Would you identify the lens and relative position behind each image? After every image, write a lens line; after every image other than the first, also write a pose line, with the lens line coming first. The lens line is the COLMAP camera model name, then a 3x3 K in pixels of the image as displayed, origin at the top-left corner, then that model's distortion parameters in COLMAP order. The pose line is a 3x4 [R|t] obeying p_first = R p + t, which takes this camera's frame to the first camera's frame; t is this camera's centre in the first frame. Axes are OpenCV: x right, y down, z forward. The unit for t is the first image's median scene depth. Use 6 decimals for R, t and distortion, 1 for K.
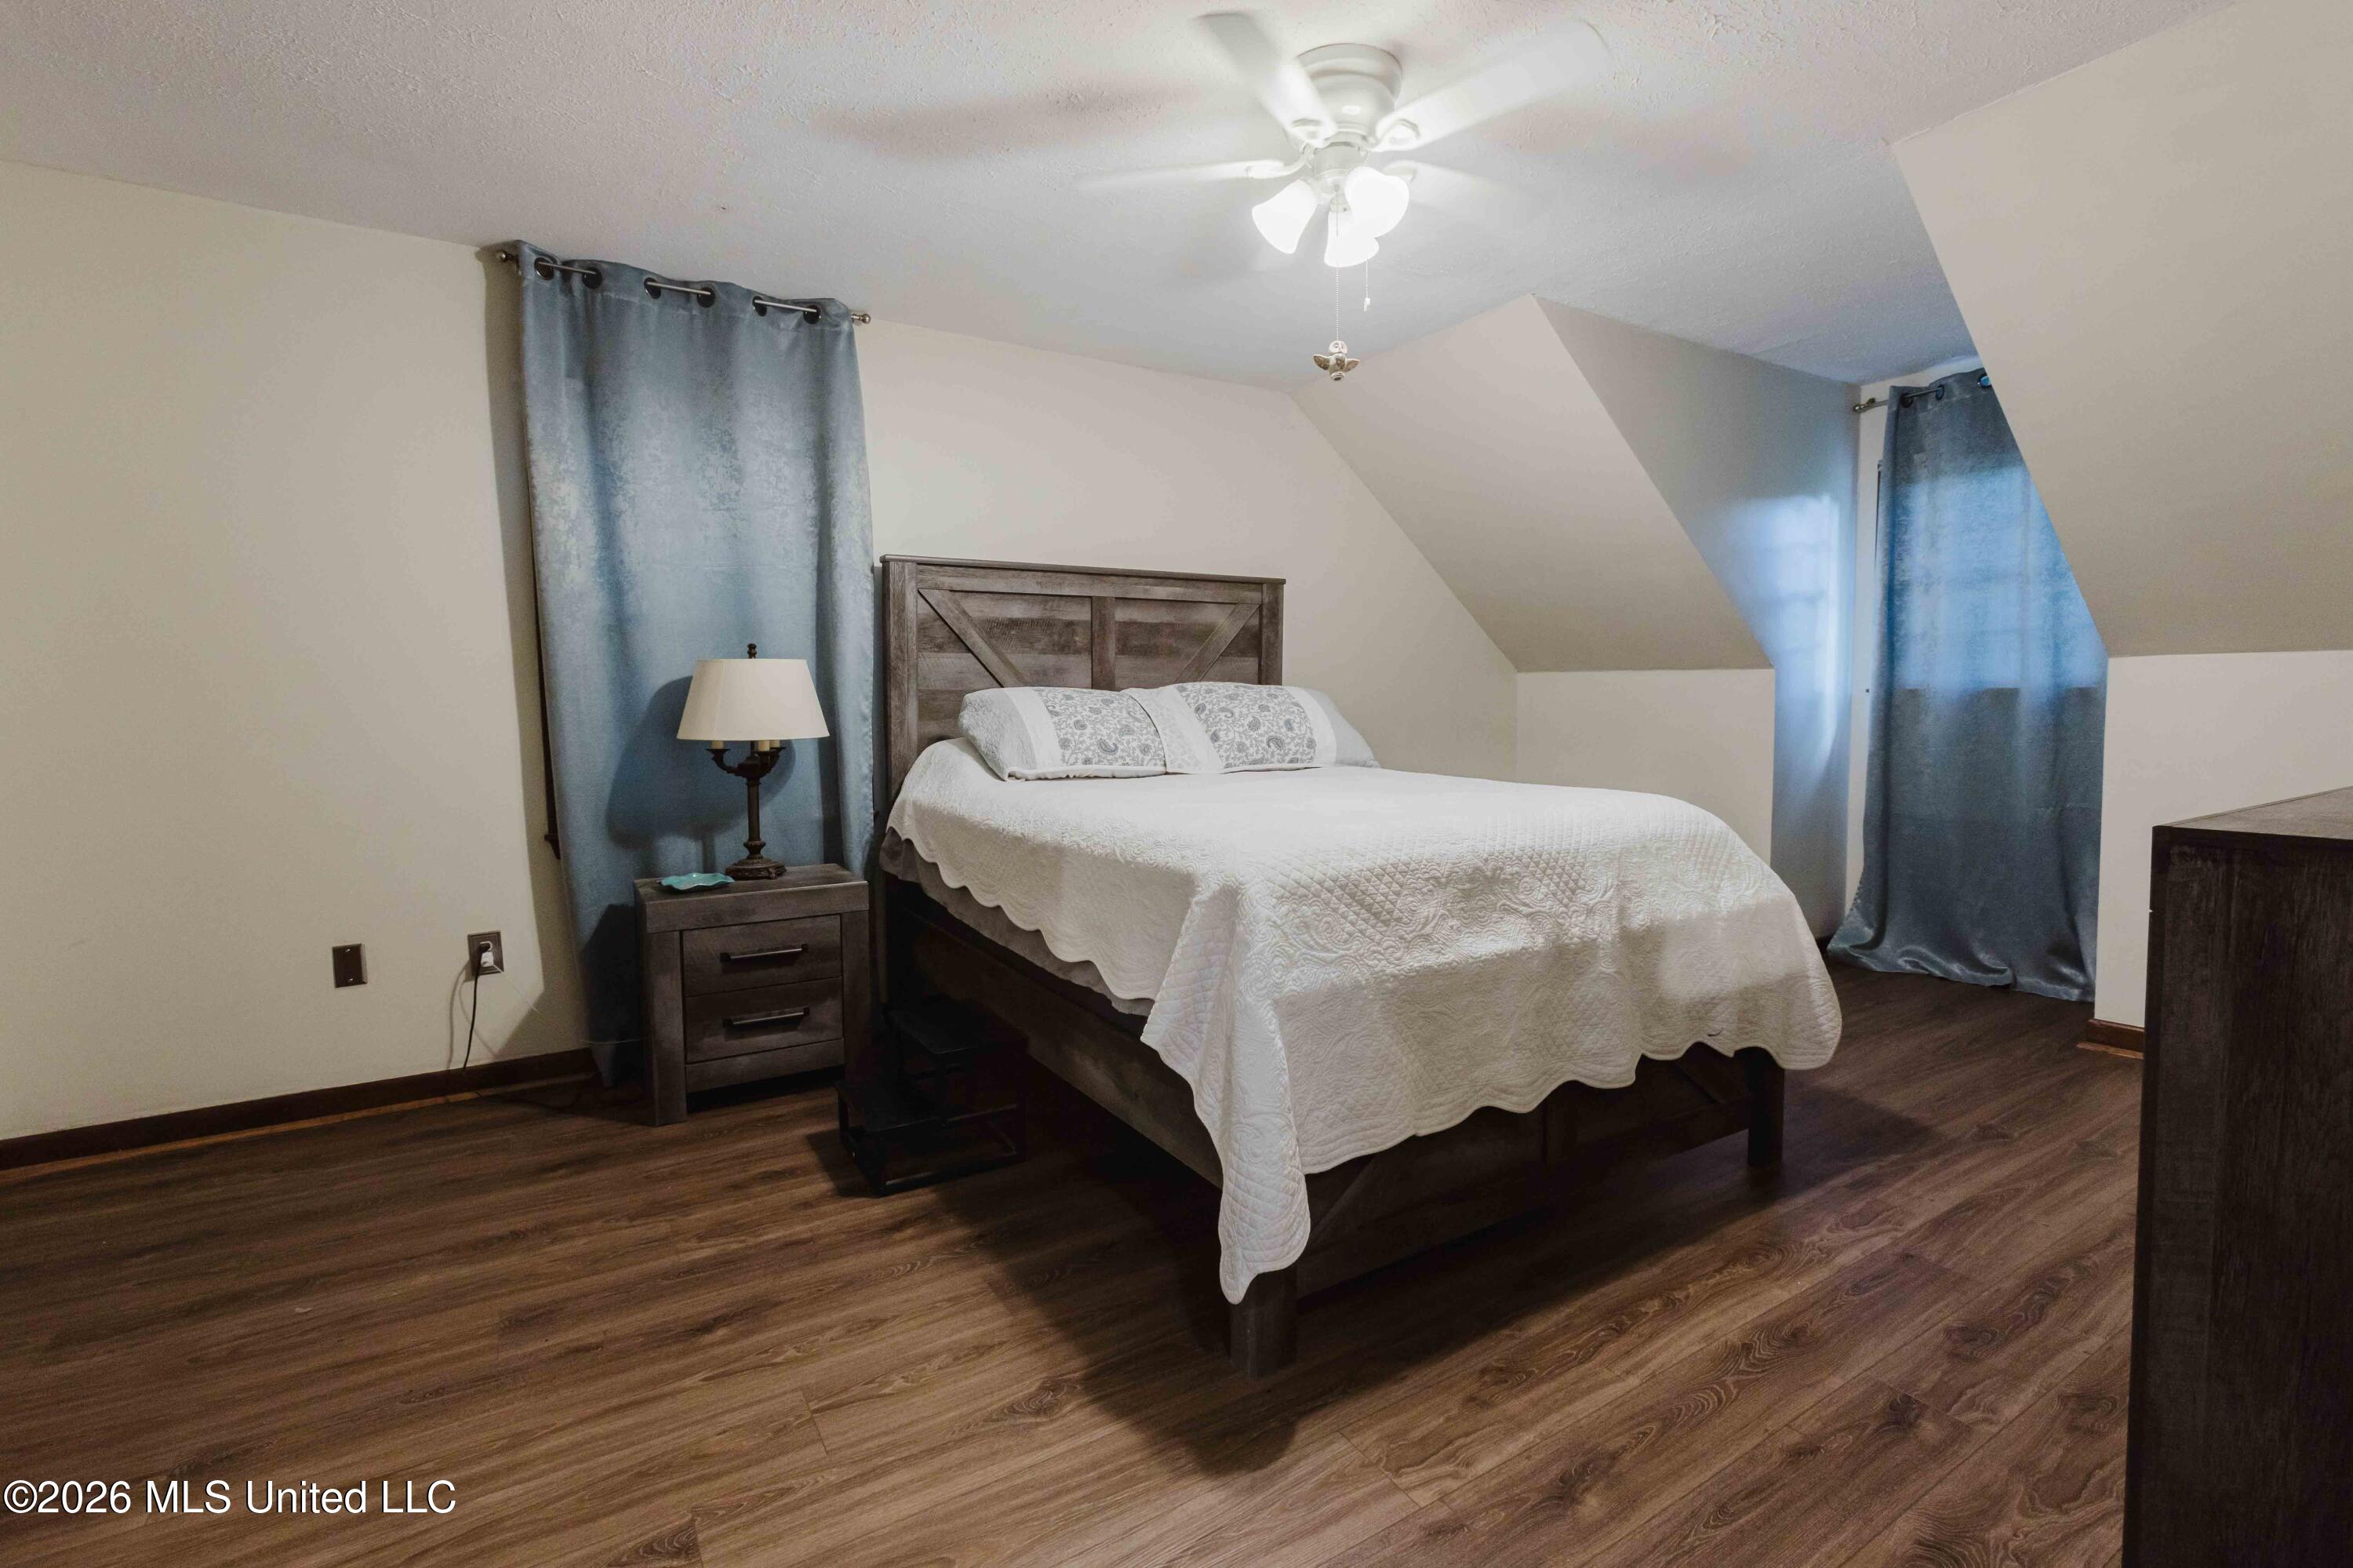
lens RADIAL K [[1061.3, 0, 1173.8], [0, 1061.3, 768.5], [0, 0, 1]] dist [-0.002063, 0.000682]
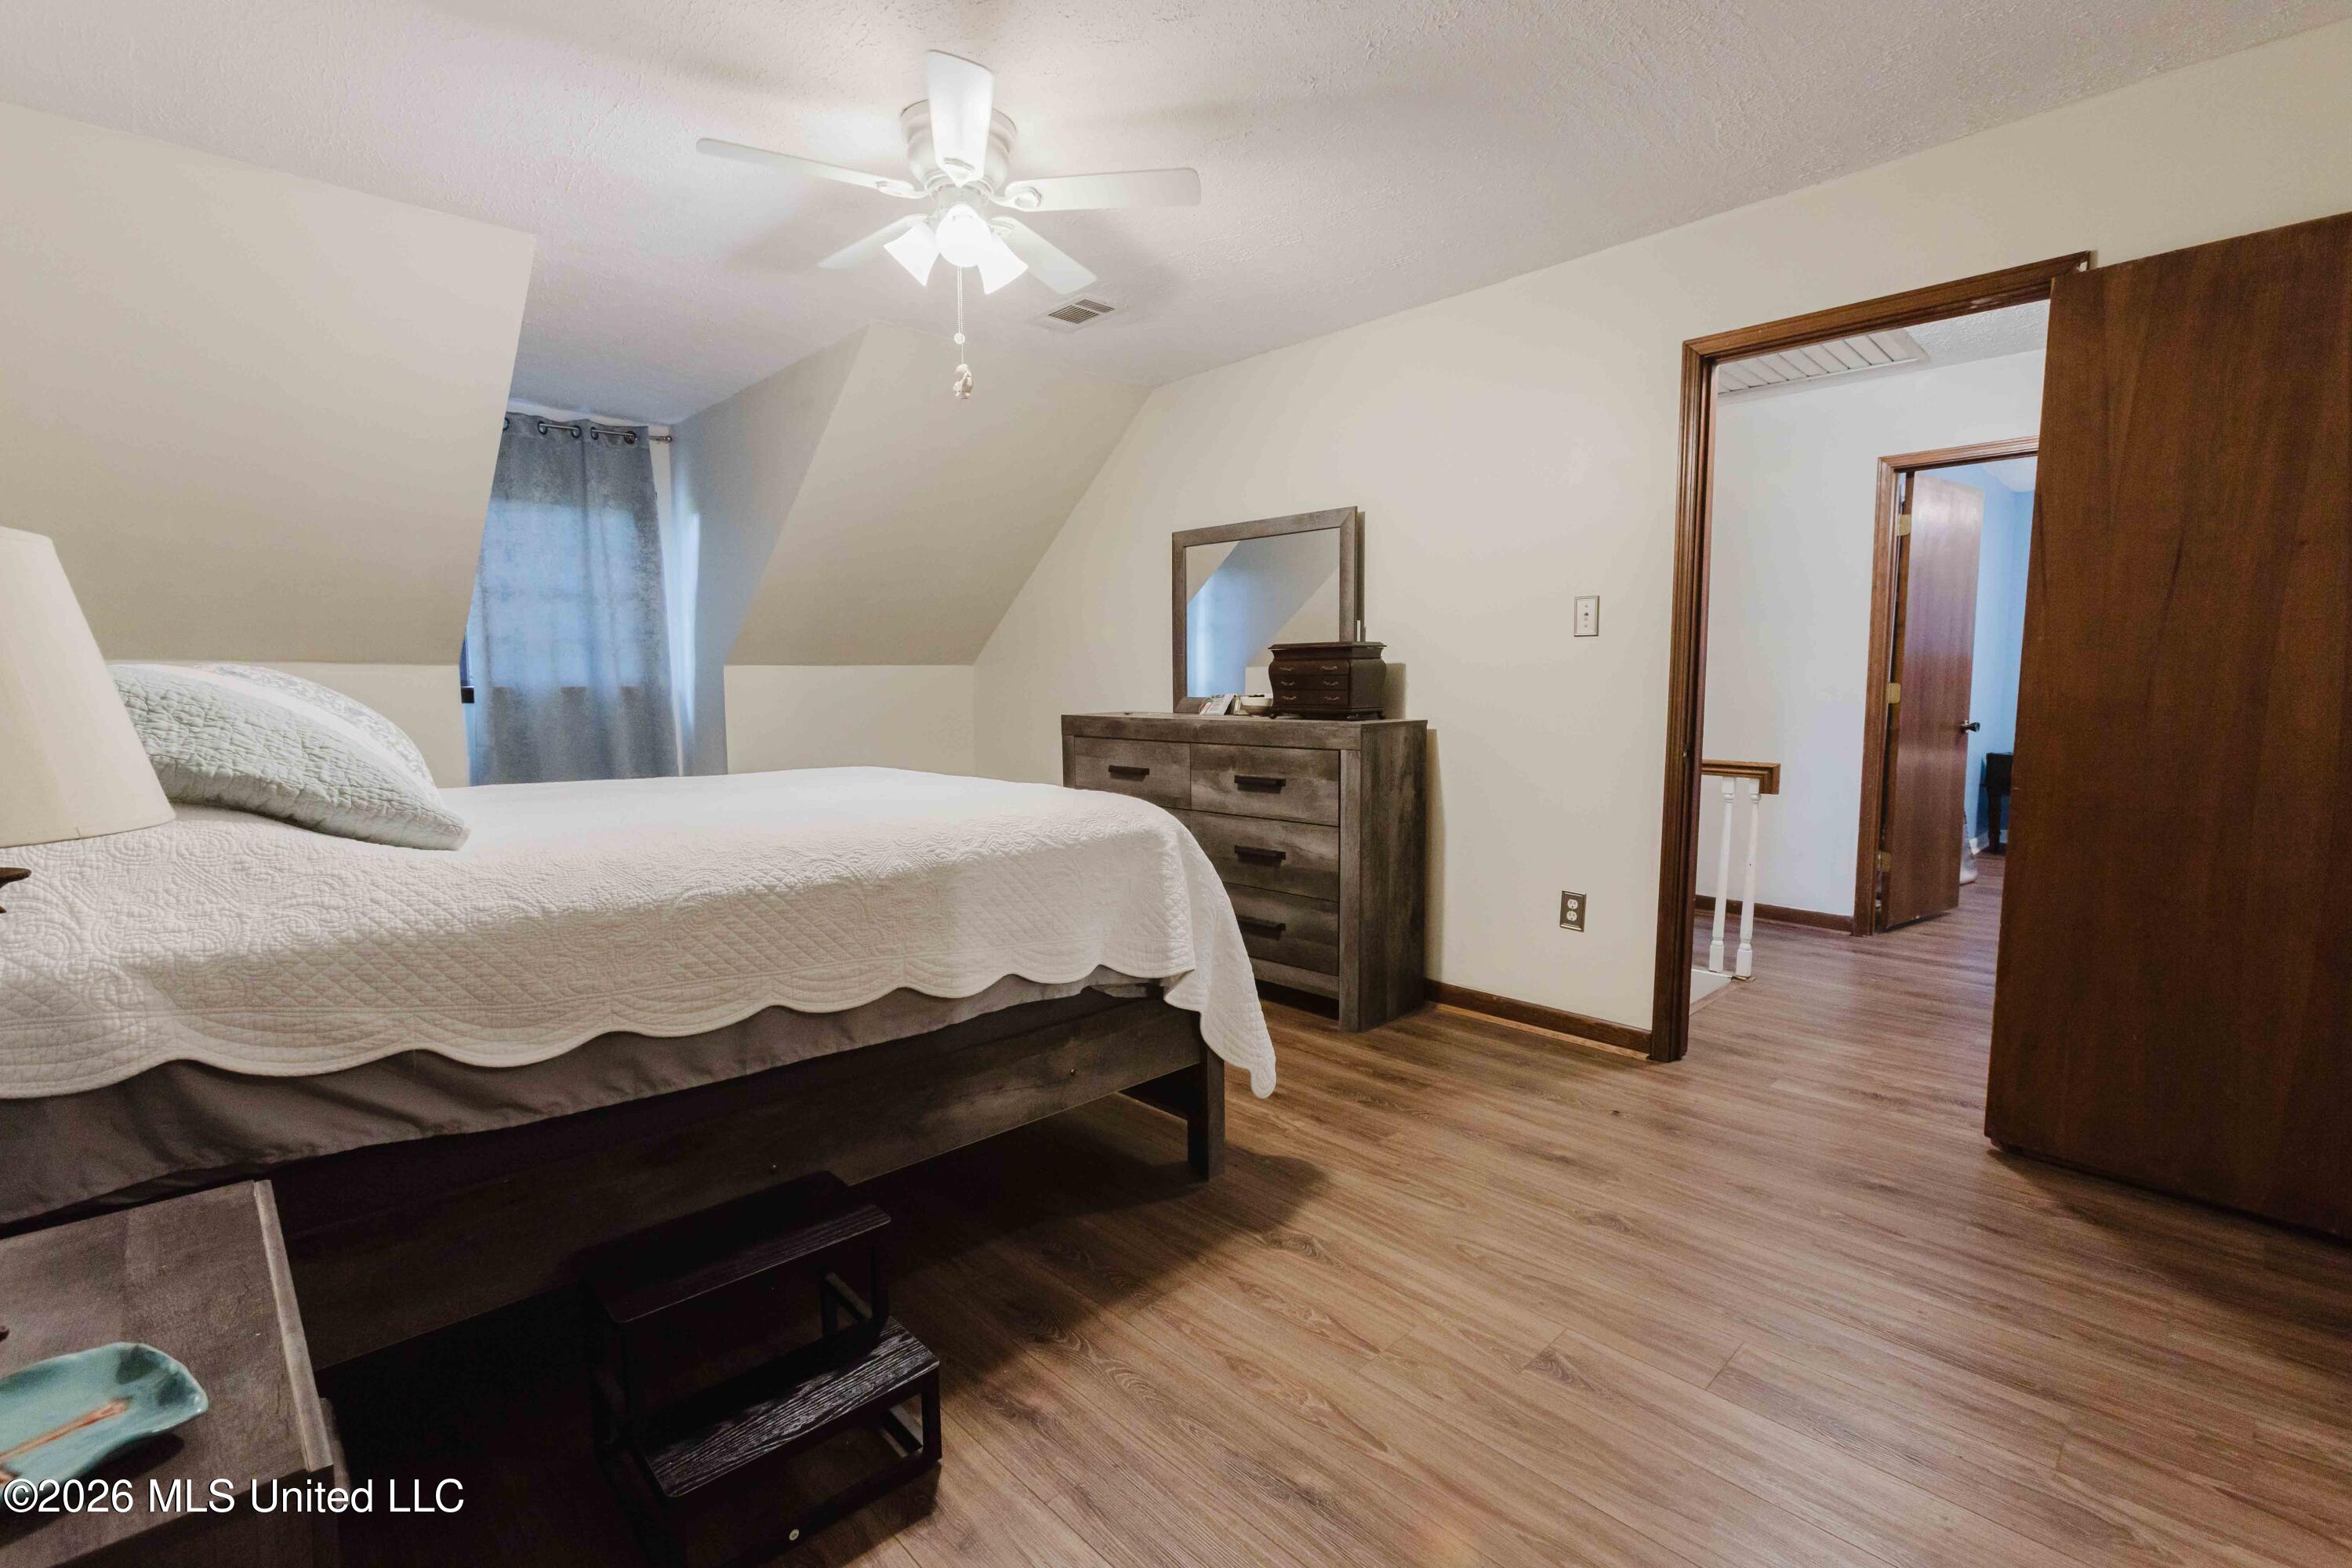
lens RADIAL K [[1060.8, 0, 1173.3], [0, 1060.8, 768.5], [0, 0, 1]] dist [-0.002063, 0.000682]
pose [[-0.229893, -0.057920, 0.971491, -1.202346], [0.065190, 0.995069, 0.074752, -0.063467], [-0.971030, 0.080516, -0.224984, 1.296170]]
